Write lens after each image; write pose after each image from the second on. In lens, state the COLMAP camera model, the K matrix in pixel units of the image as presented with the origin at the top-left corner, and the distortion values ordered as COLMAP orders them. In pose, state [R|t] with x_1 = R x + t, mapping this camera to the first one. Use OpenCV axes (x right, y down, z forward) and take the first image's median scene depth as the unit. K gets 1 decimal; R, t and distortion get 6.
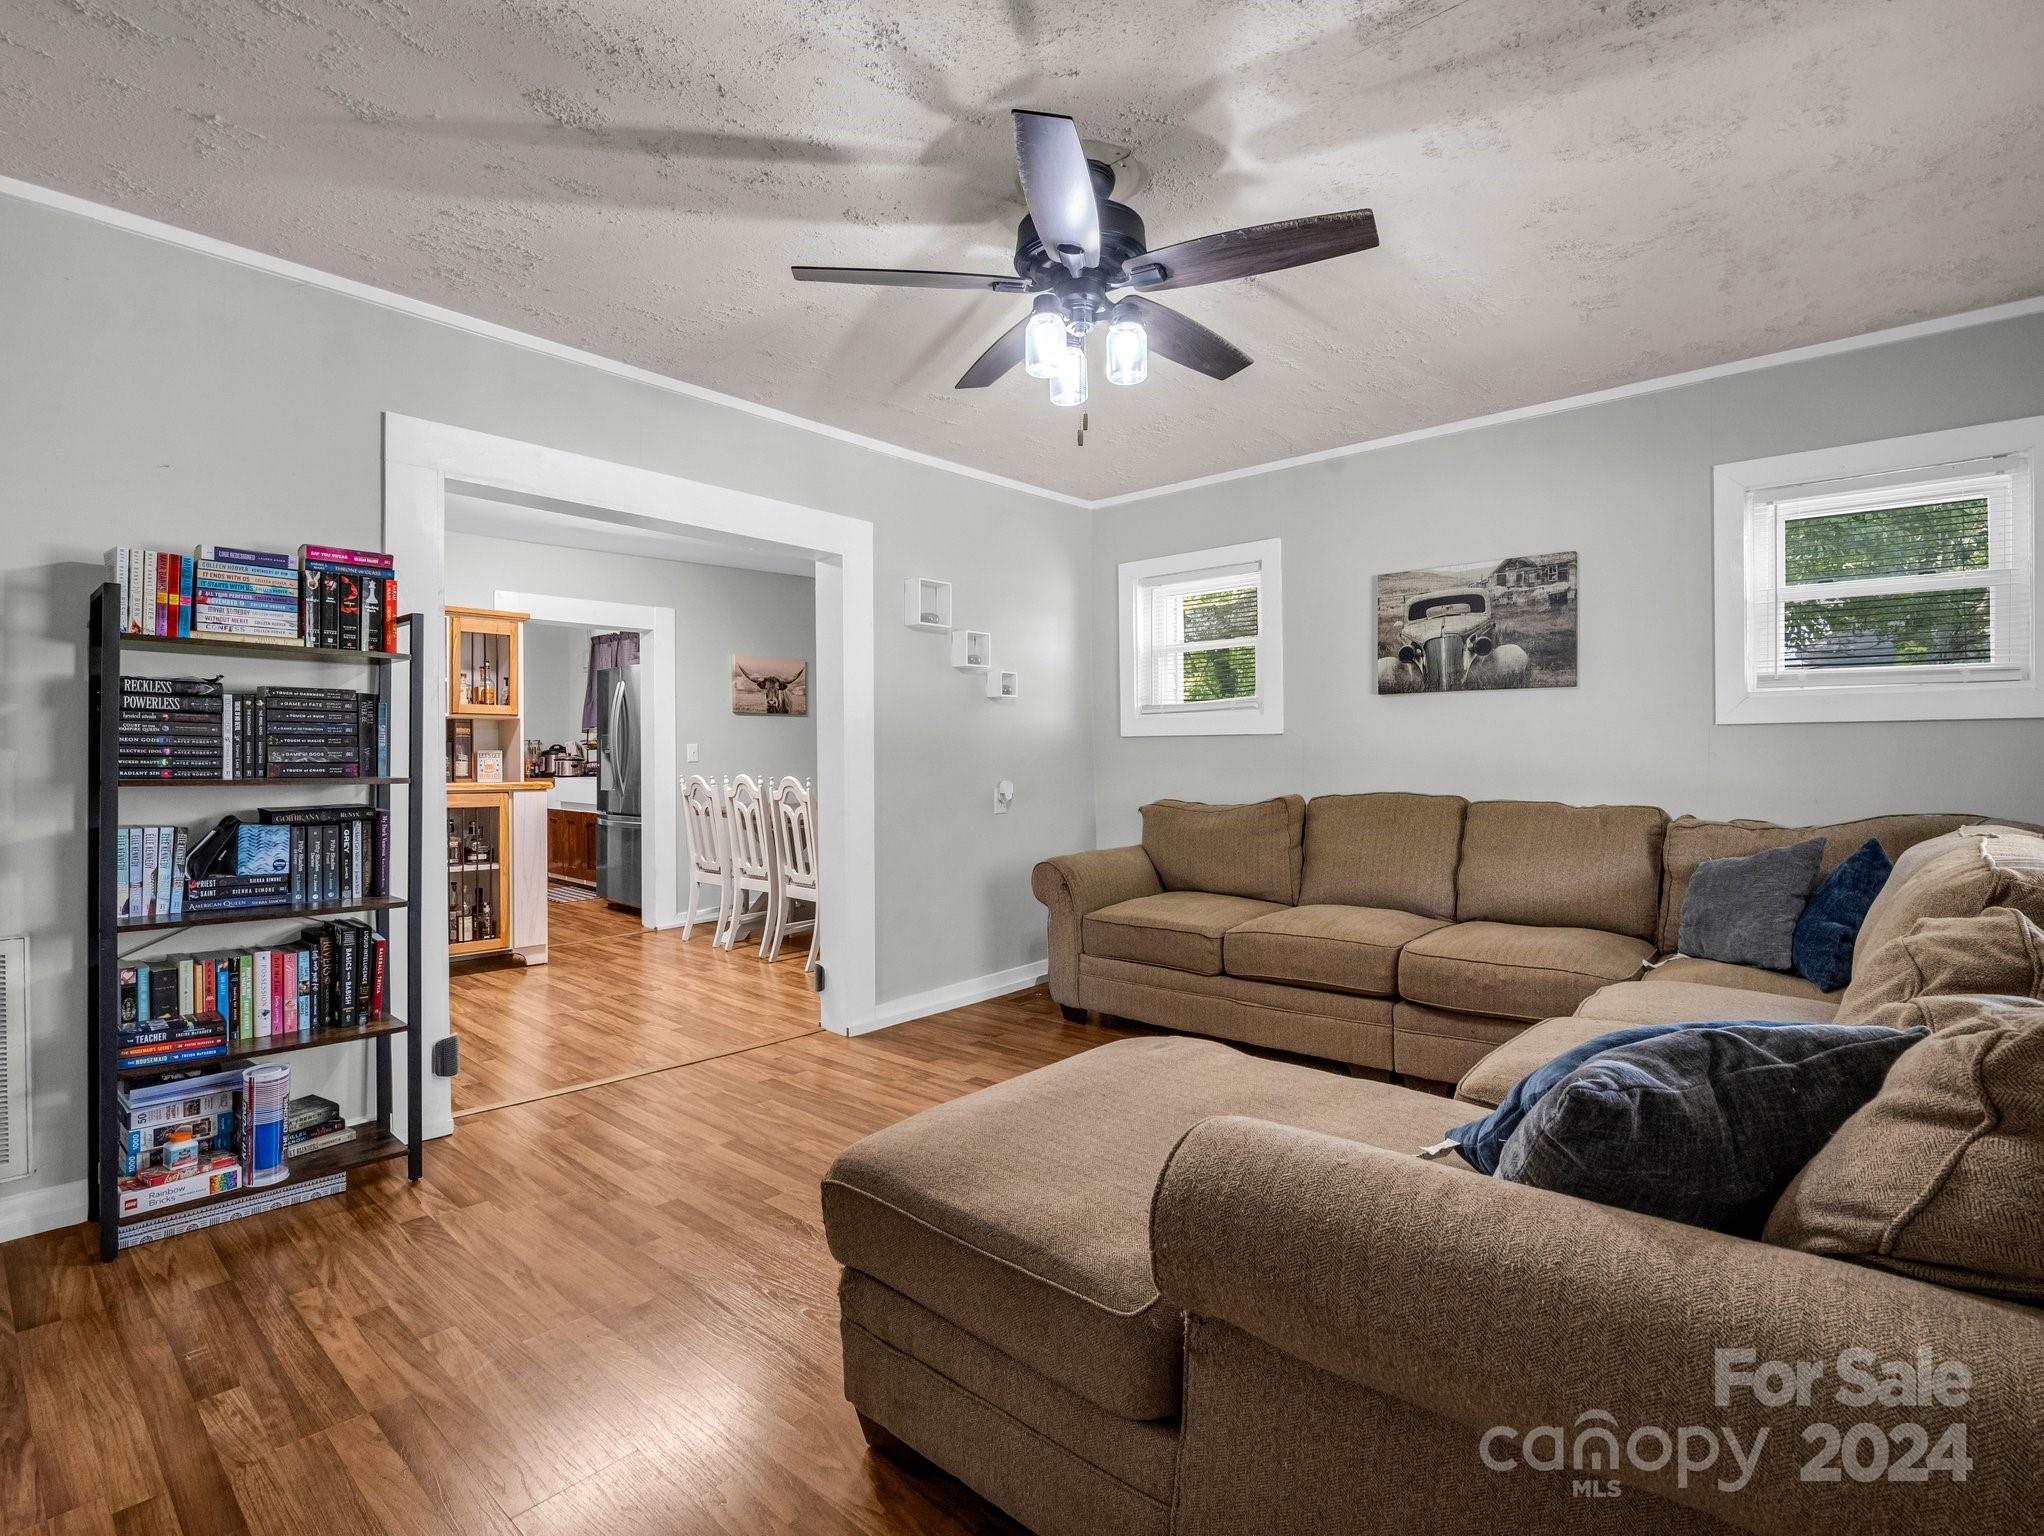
lens RADIAL K [[1005.5, 0, 1016.3], [0, 1005.5, 758.1], [0, 0, 1]] dist [-0.019115, -0.001133]
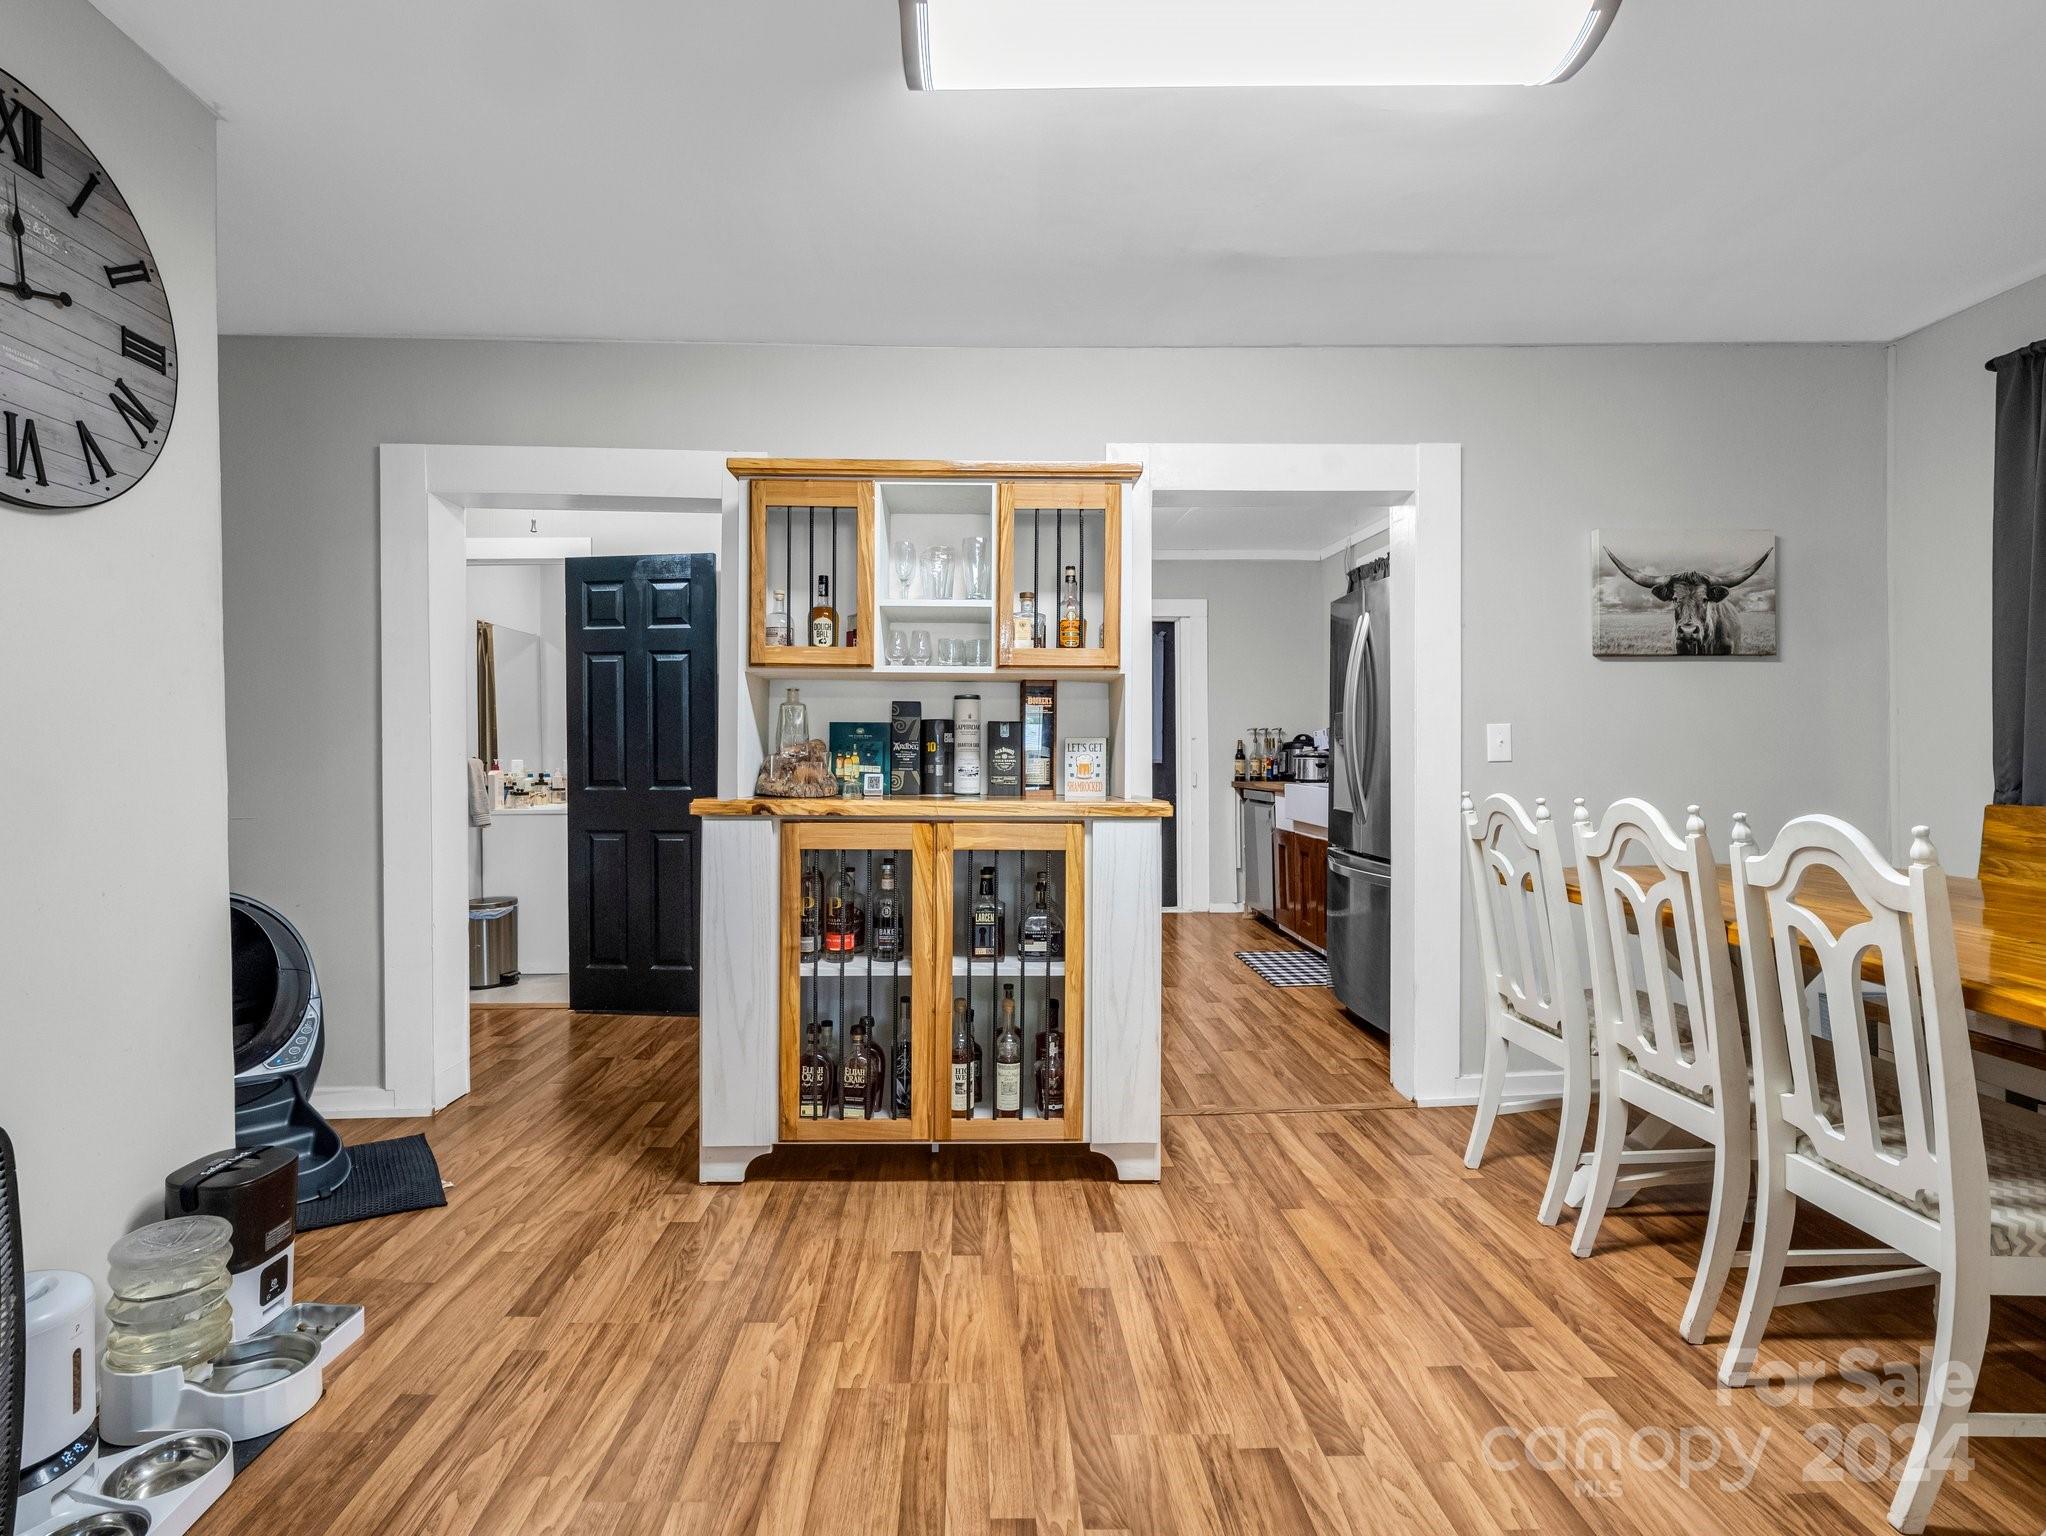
lens RADIAL K [[1006.4, 0, 982.2], [0, 1006.4, 759.7], [0, 0, 1]] dist [-0.019115, -0.001133]
pose [[0.687361, 0.005764, -0.726293, -0.171655], [-0.002499, 0.999981, 0.005570, 0.001471], [0.726311, -0.002014, 0.687363, 0.581167]]
